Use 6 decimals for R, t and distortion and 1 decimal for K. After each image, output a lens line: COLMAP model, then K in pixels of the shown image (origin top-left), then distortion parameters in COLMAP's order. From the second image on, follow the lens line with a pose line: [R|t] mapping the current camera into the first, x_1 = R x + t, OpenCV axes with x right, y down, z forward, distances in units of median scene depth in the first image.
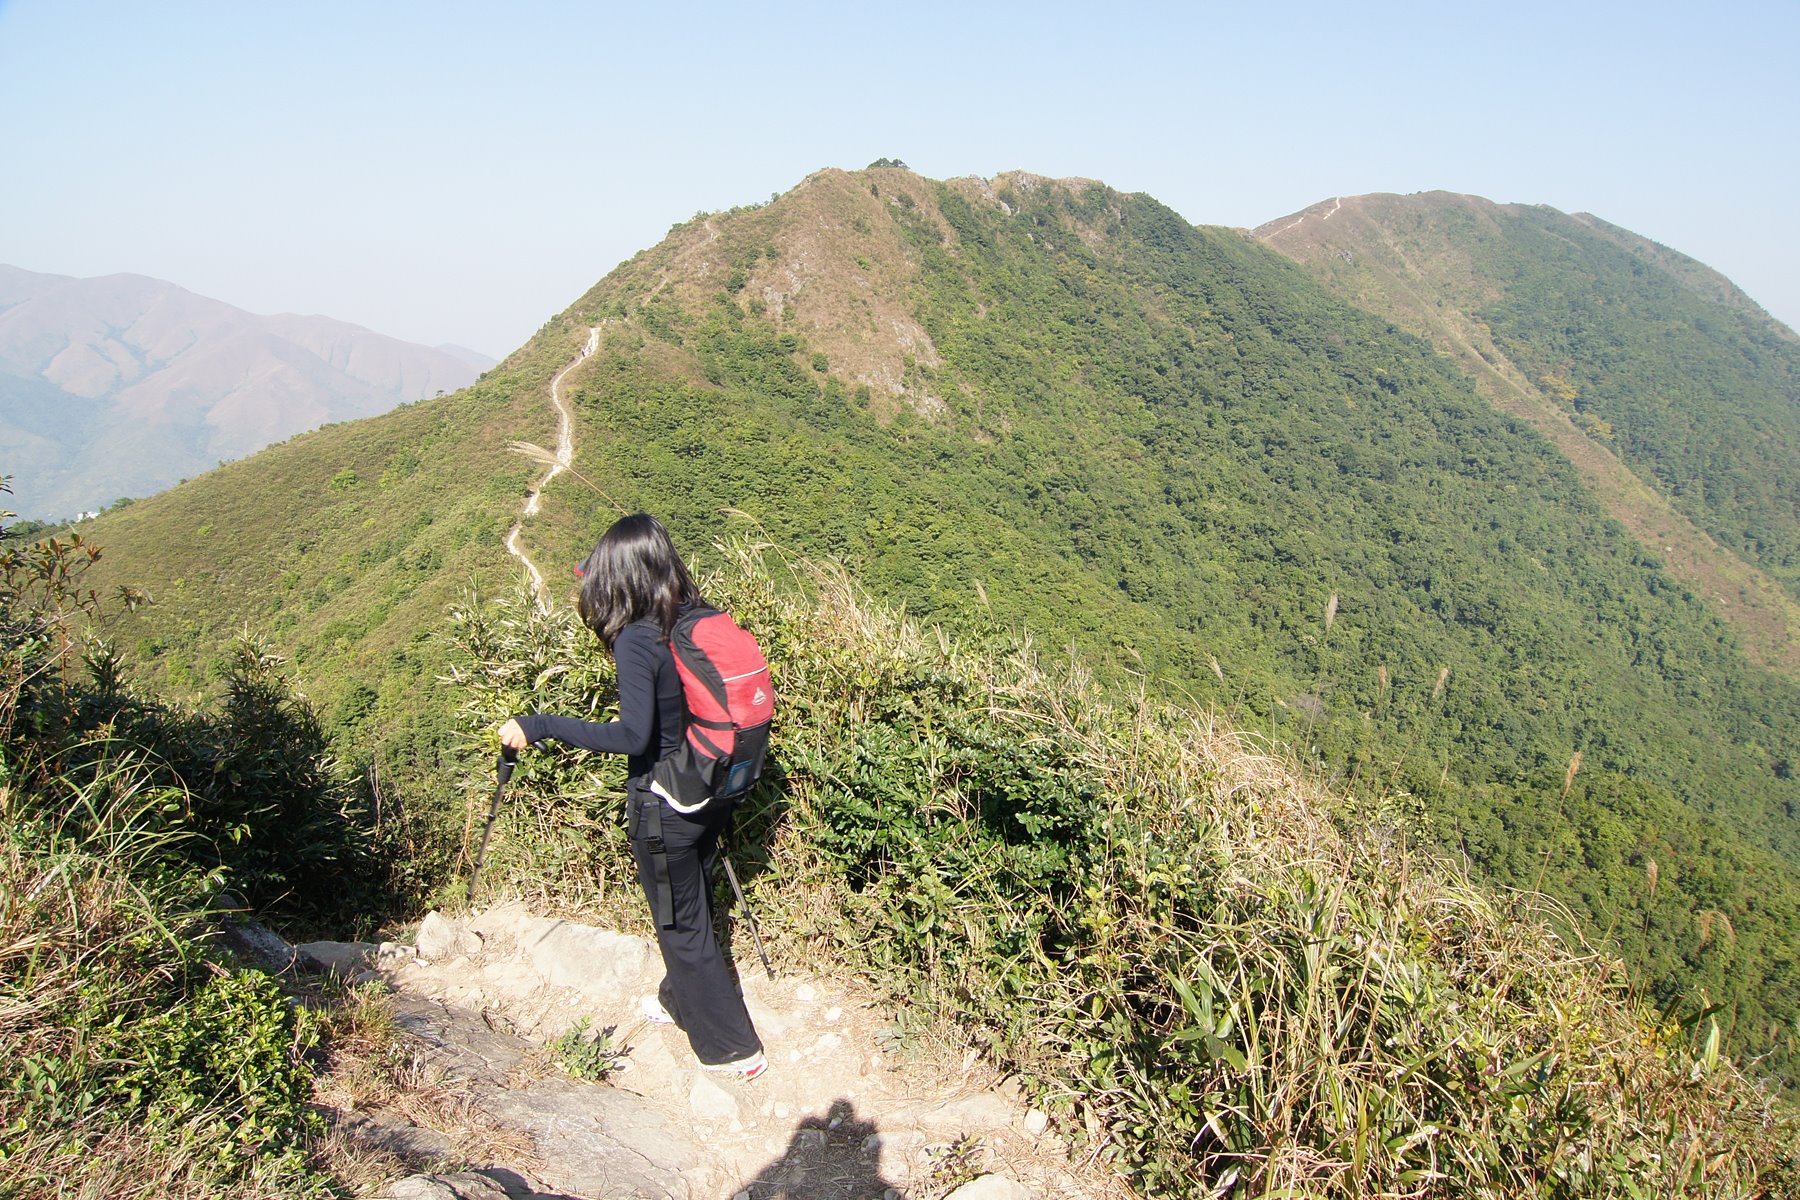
lens RADIAL K [[970.4, 0, 908.2], [0, 970.4, 608.4], [0, 0, 1]] dist [-0.005168, -0.011784]
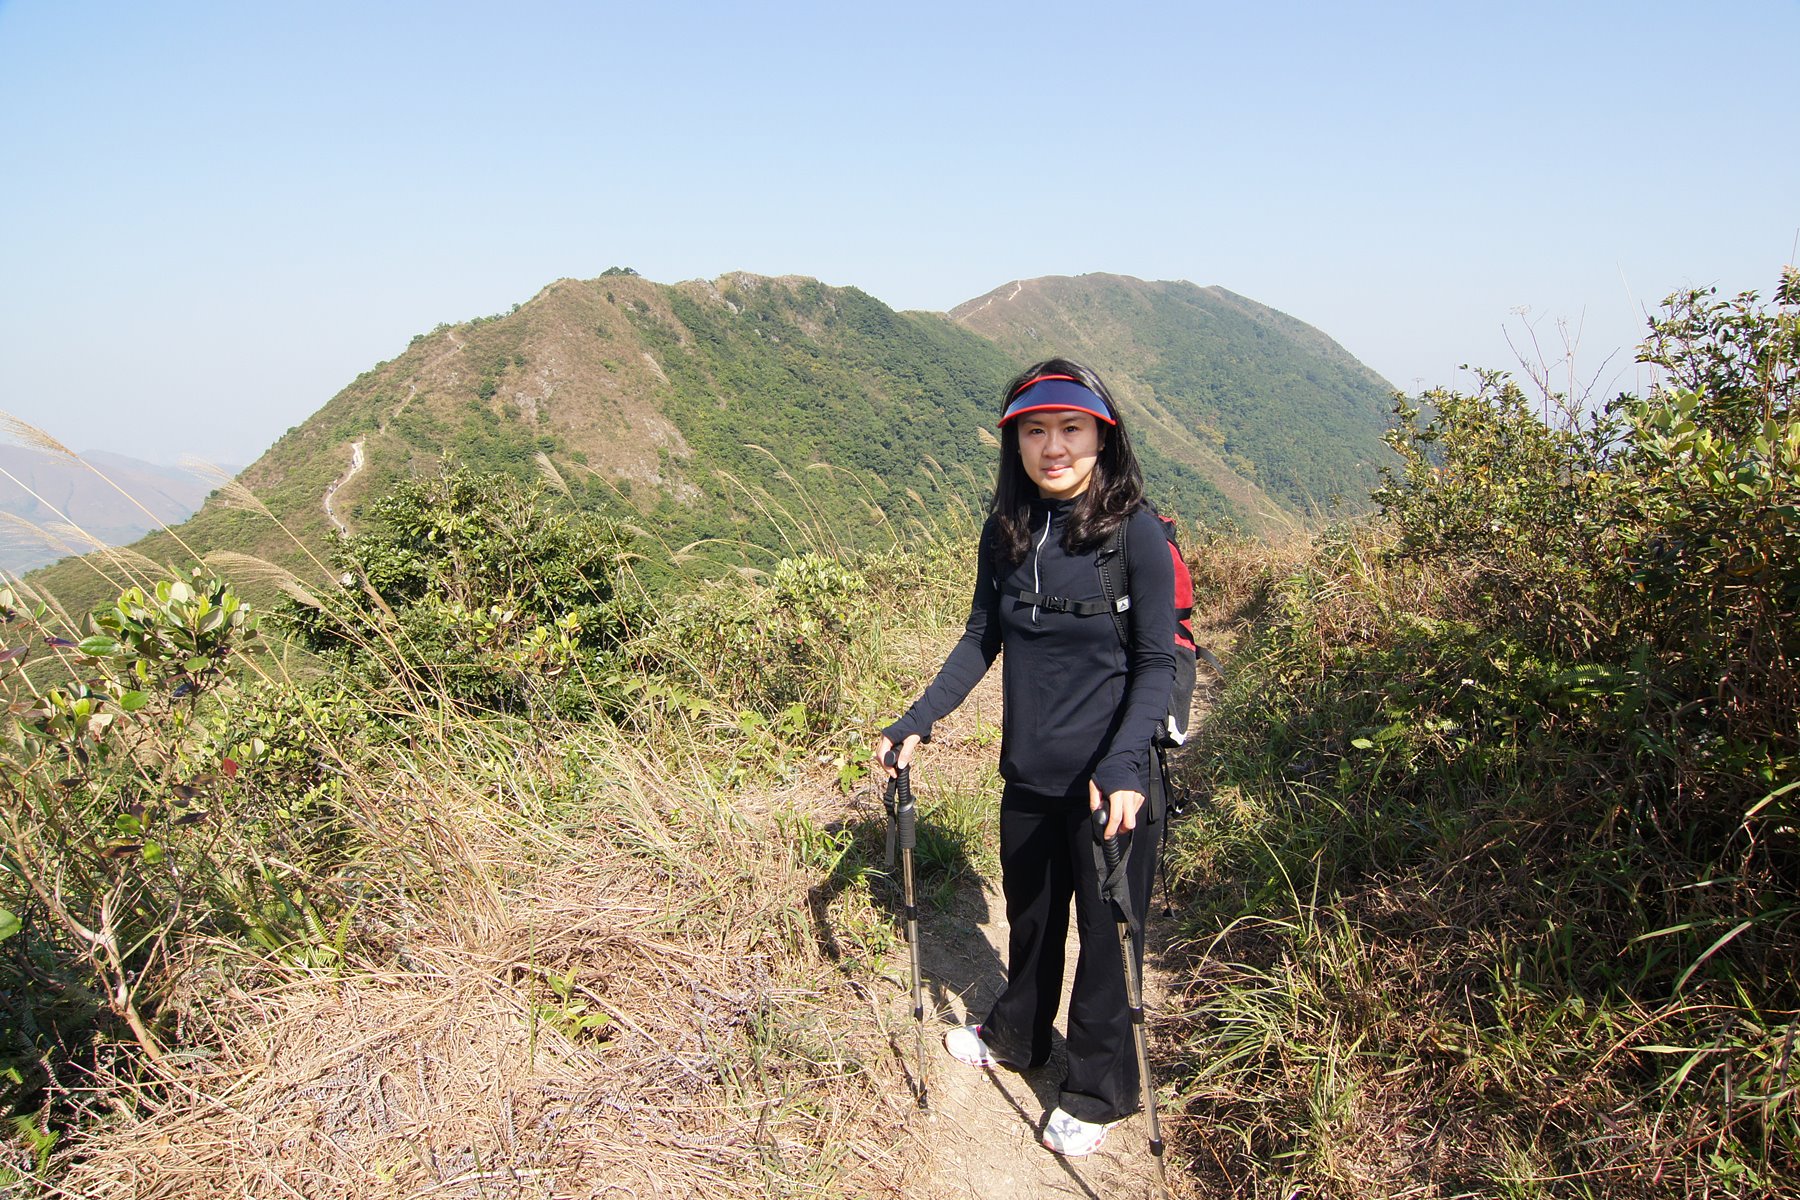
lens RADIAL K [[970.4, 0, 908.3], [0, 970.4, 606.8], [0, 0, 1]] dist [-0.005168, -0.011784]
pose [[0.961629, -0.099402, 0.255714, -0.026720], [0.116908, 0.991665, -0.054153, 0.007102], [-0.248200, 0.081970, 0.965235, -0.097261]]
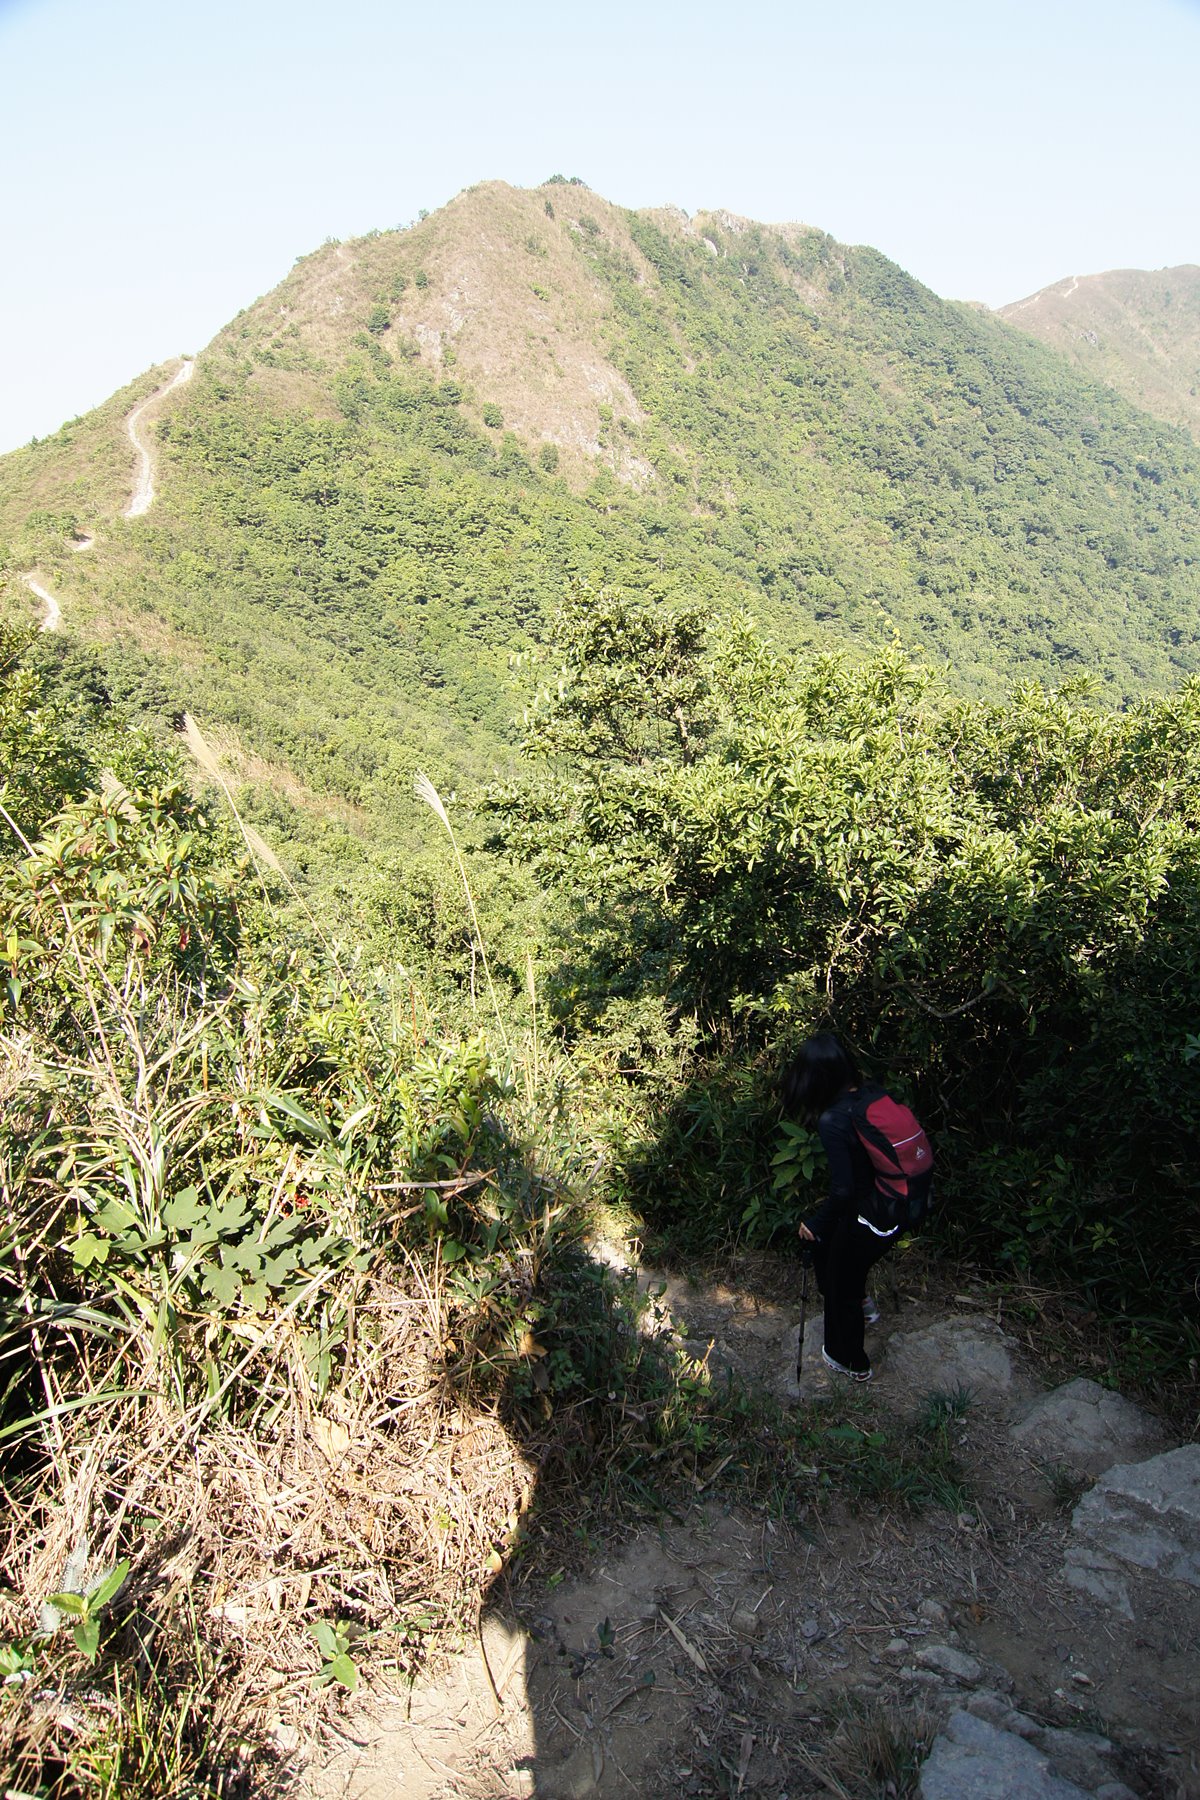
lens RADIAL K [[970.4, 0, 607.6], [0, 970.4, 913.9], [0, 0, 1]] dist [-0.005168, -0.011784]
pose [[0.998667, -0.051197, -0.006620, -0.011487], [0.051623, 0.990521, 0.127290, 0.043020], [0.000040, -0.127462, 0.991843, 0.145490]]
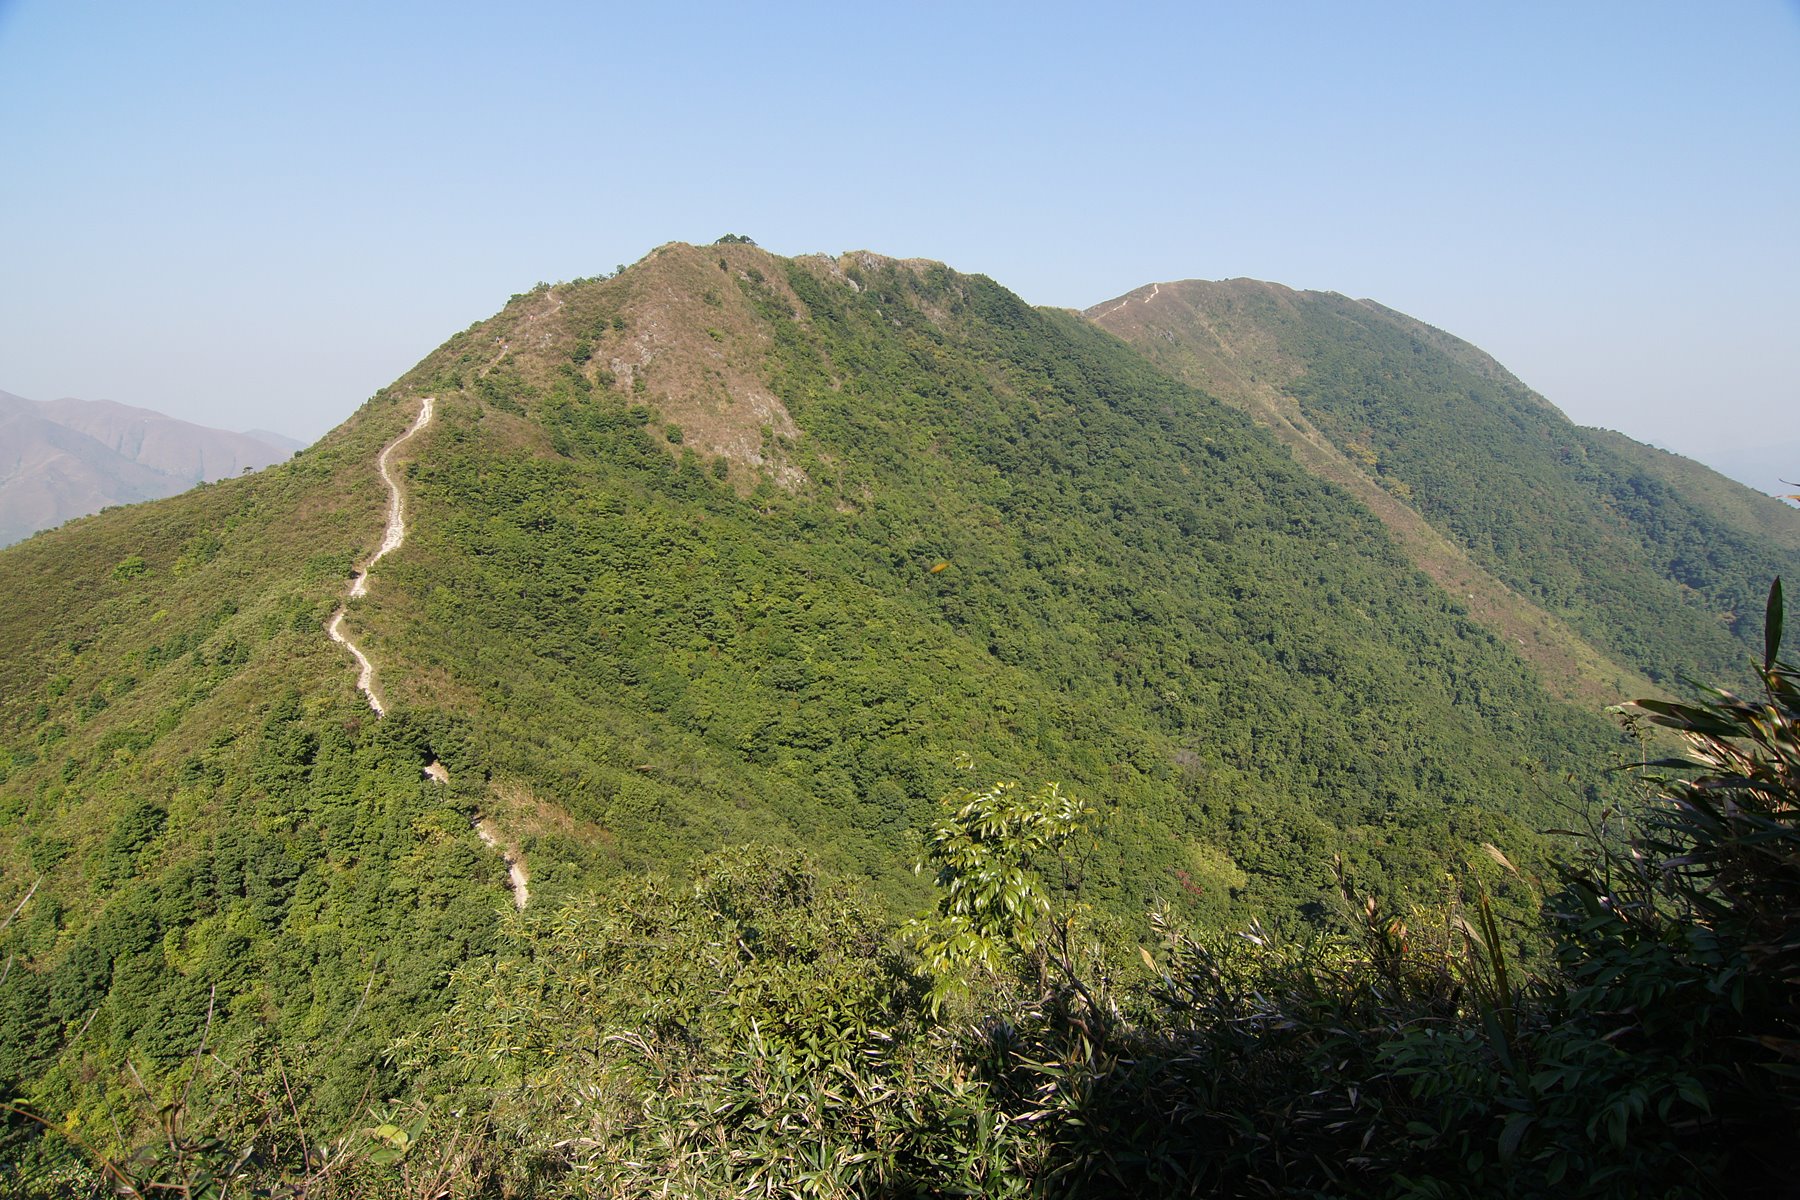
lens RADIAL K [[970.4, 0, 906.5], [0, 970.4, 603.5], [0, 0, 1]] dist [-0.005168, -0.011784]
pose [[0.987917, -0.037802, 0.150306, -0.011901], [0.050180, 0.995577, -0.079431, 0.002411], [-0.146639, 0.086014, 0.985443, 0.024302]]
